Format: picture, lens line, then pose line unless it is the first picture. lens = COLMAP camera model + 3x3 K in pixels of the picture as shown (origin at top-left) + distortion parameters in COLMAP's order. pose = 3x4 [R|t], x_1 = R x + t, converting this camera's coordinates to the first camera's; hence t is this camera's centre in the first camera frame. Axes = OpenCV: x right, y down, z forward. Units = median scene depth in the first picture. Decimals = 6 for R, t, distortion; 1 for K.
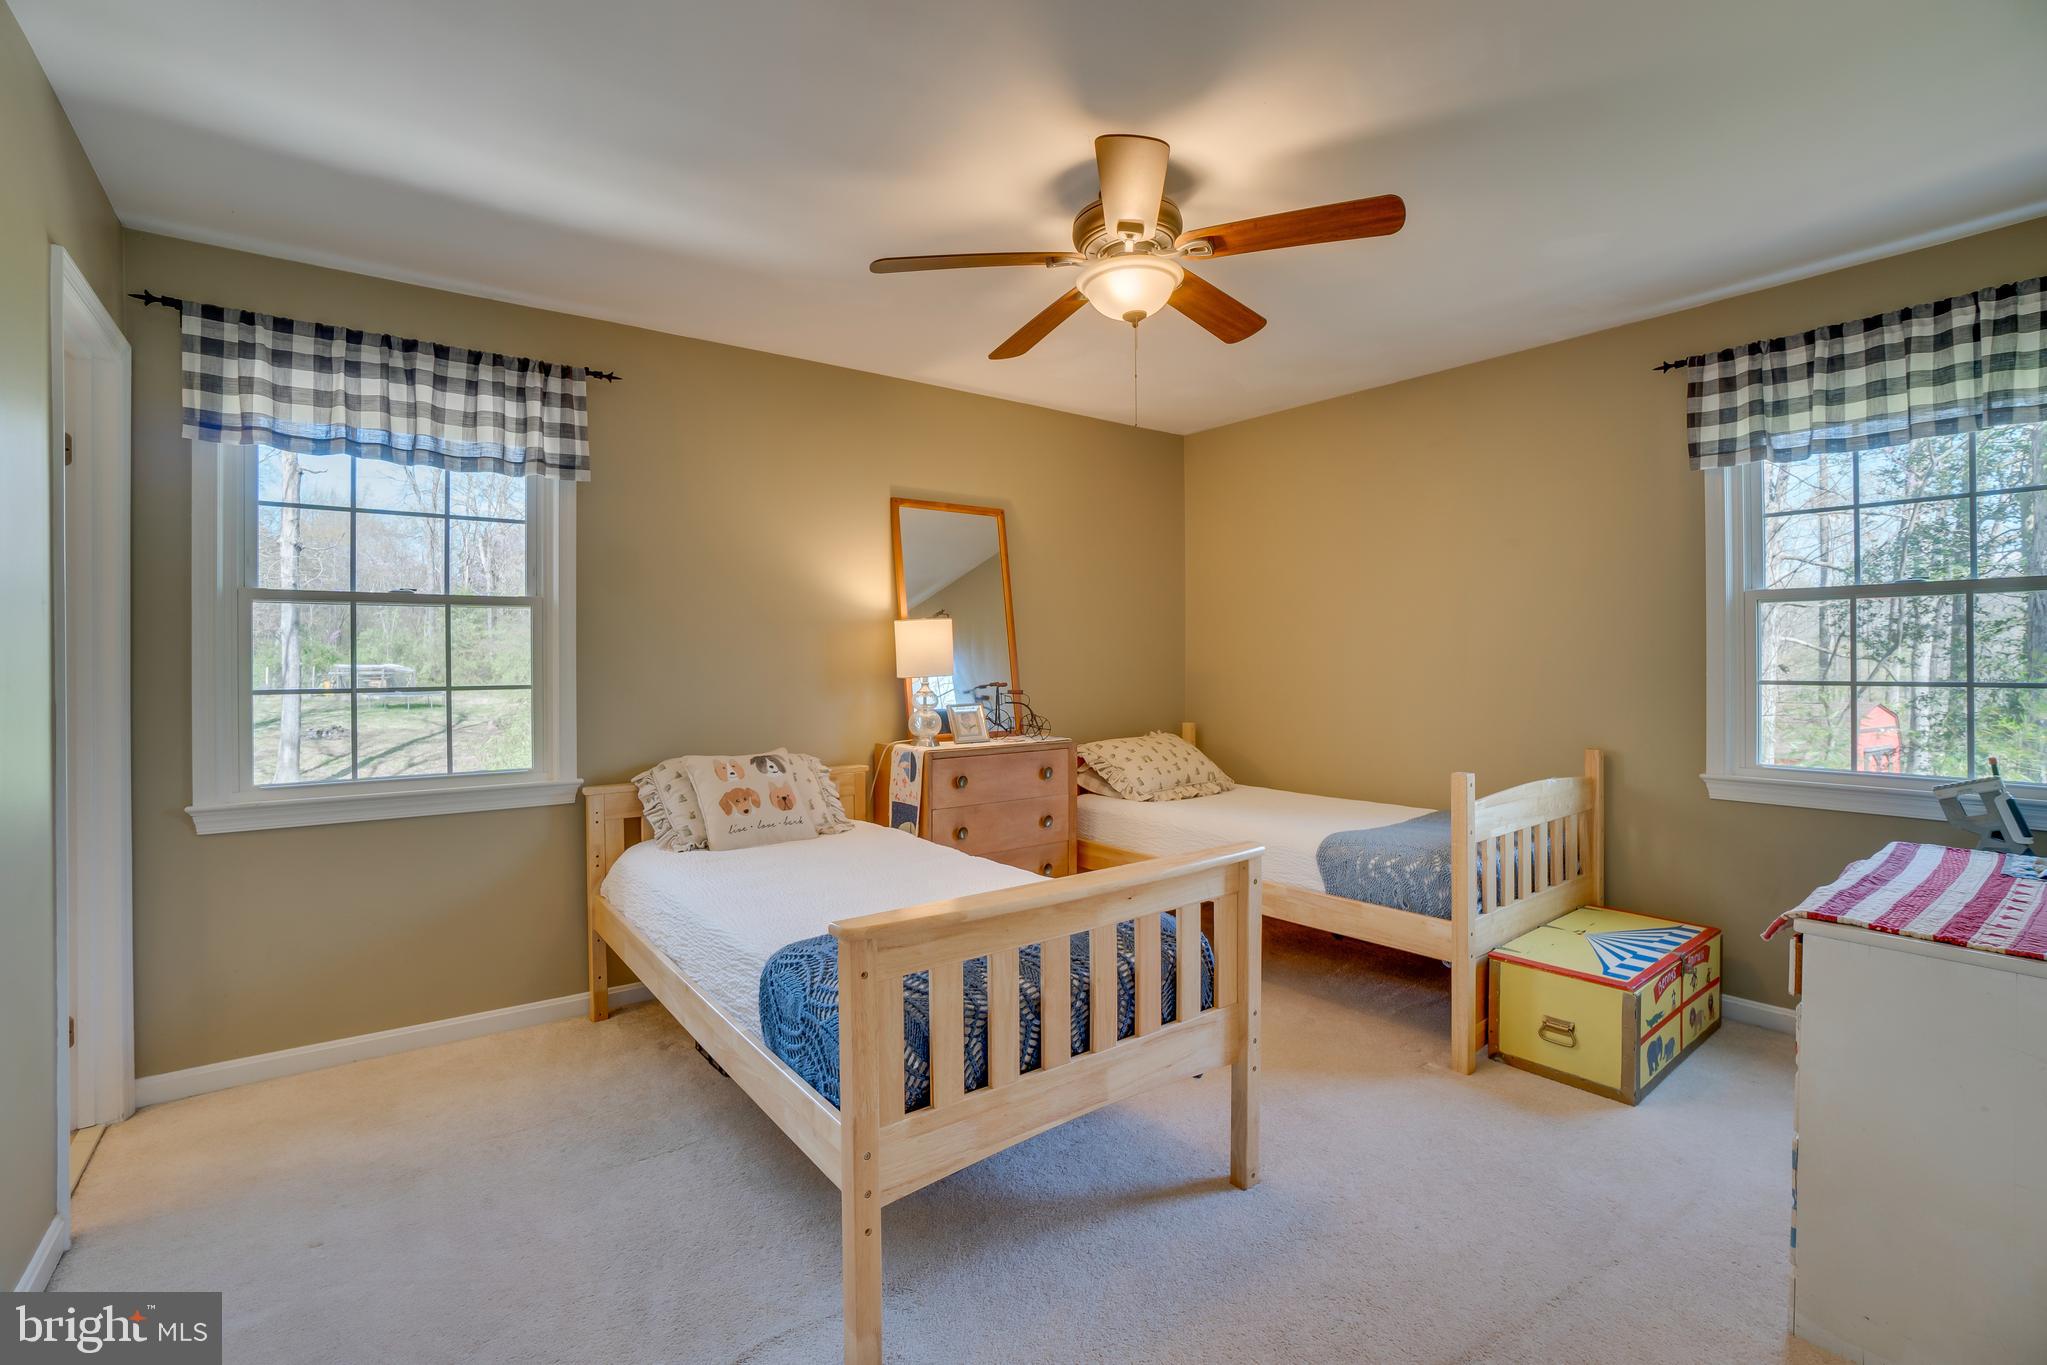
lens RADIAL K [[904.5, 0, 1017.5], [0, 904.5, 650.1], [0, 0, 1]] dist [-0.001024, 0.000127]
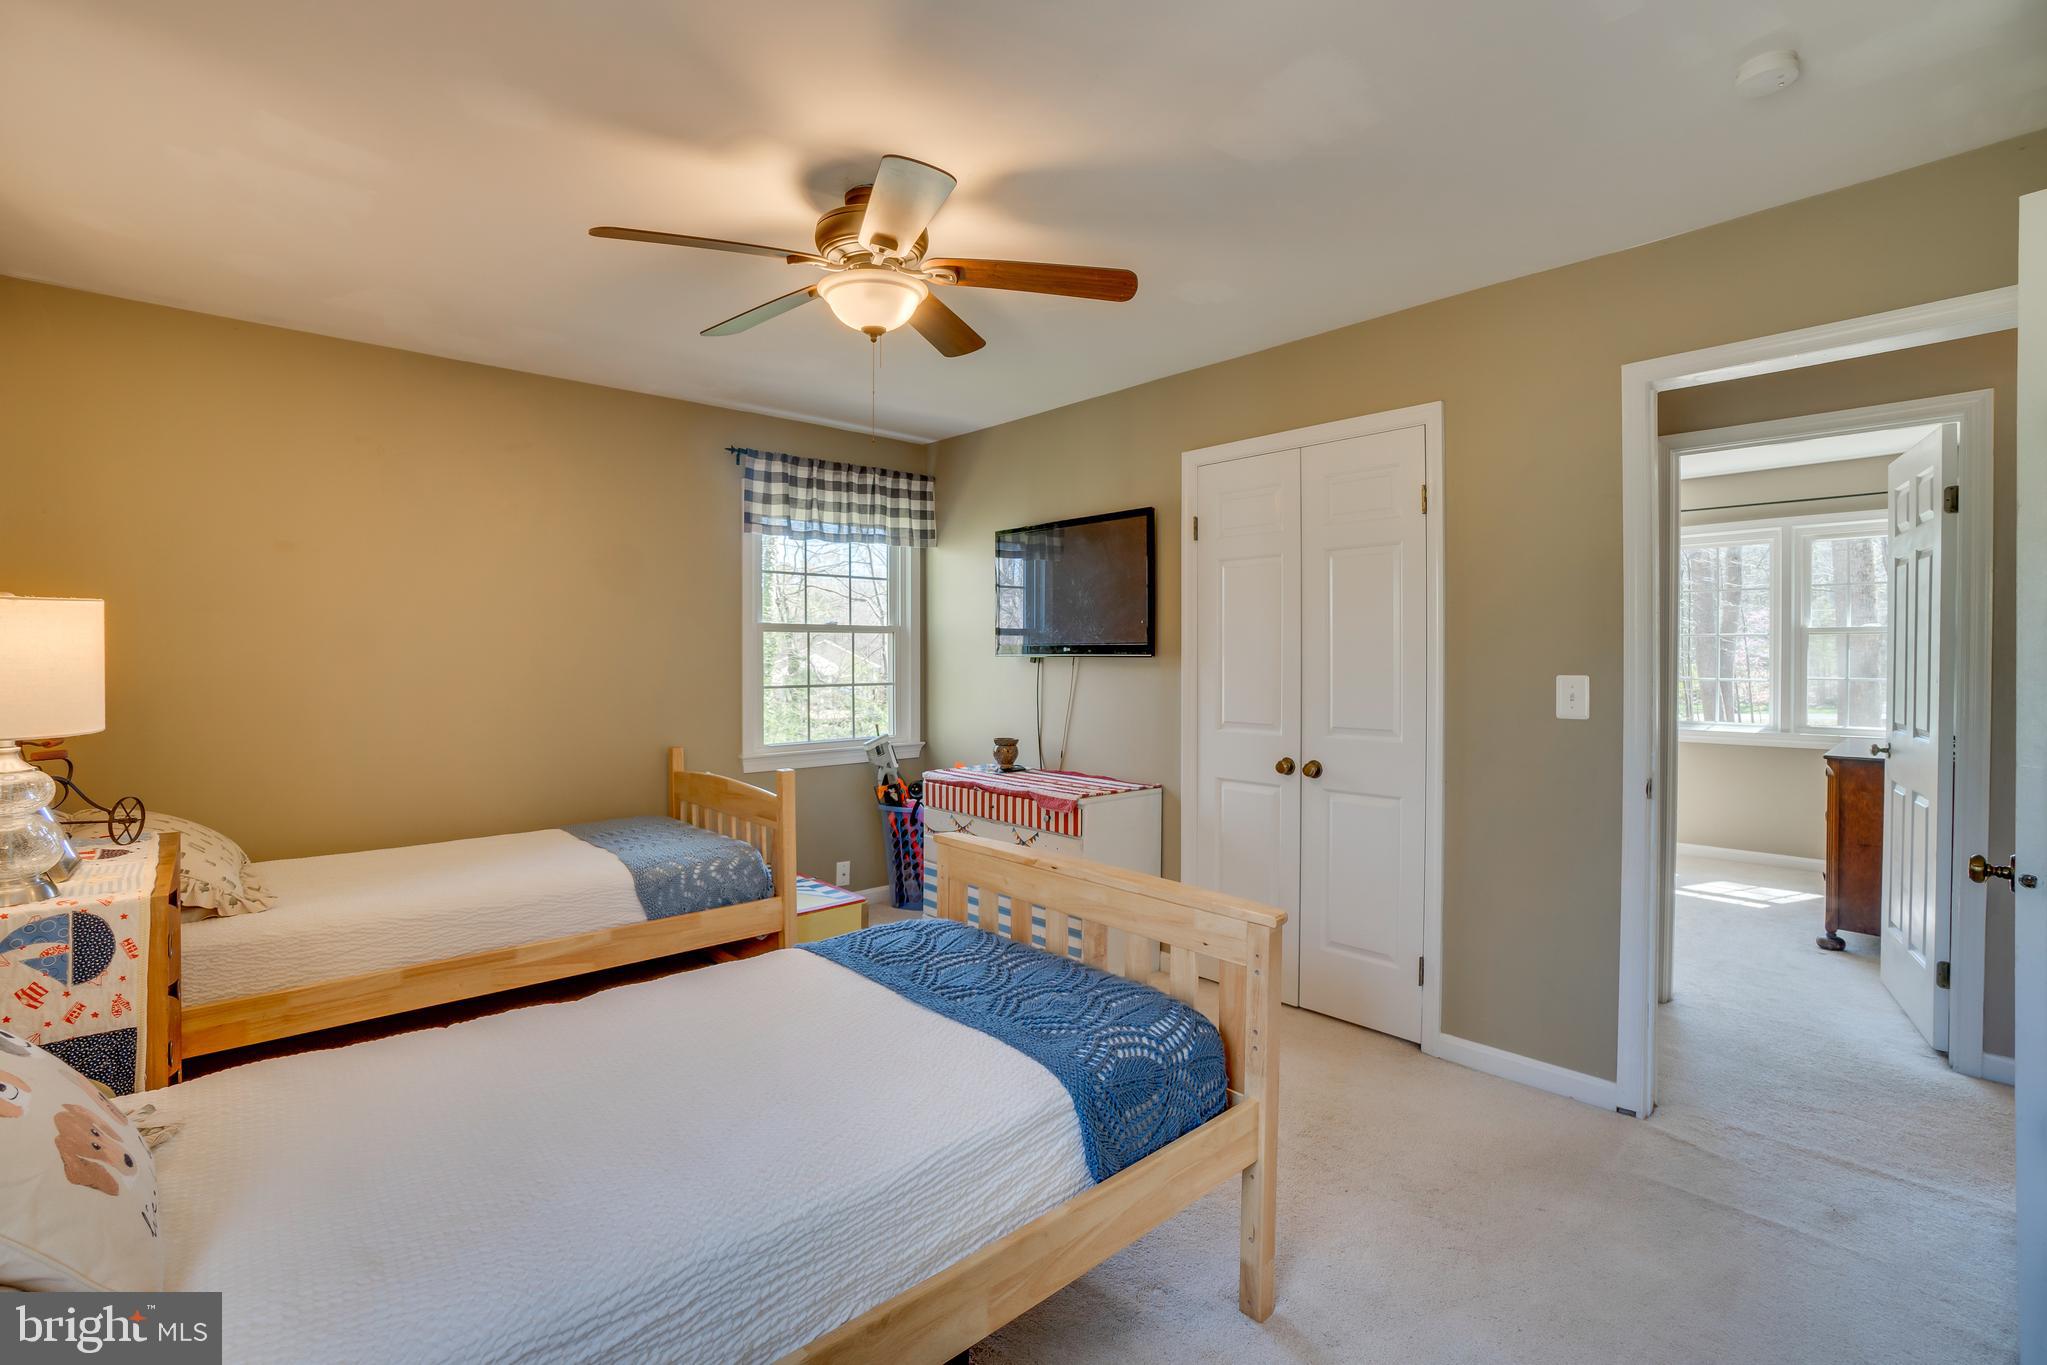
lens RADIAL K [[904.5, 0, 1017.5], [0, 904.5, 650.1], [0, 0, 1]] dist [-0.001024, 0.000127]
pose [[-0.052409, 0.012384, 0.998549, -0.652561], [-0.005407, 0.999905, -0.012685, -0.006651], [-0.998611, -0.006064, -0.052337, 0.687470]]
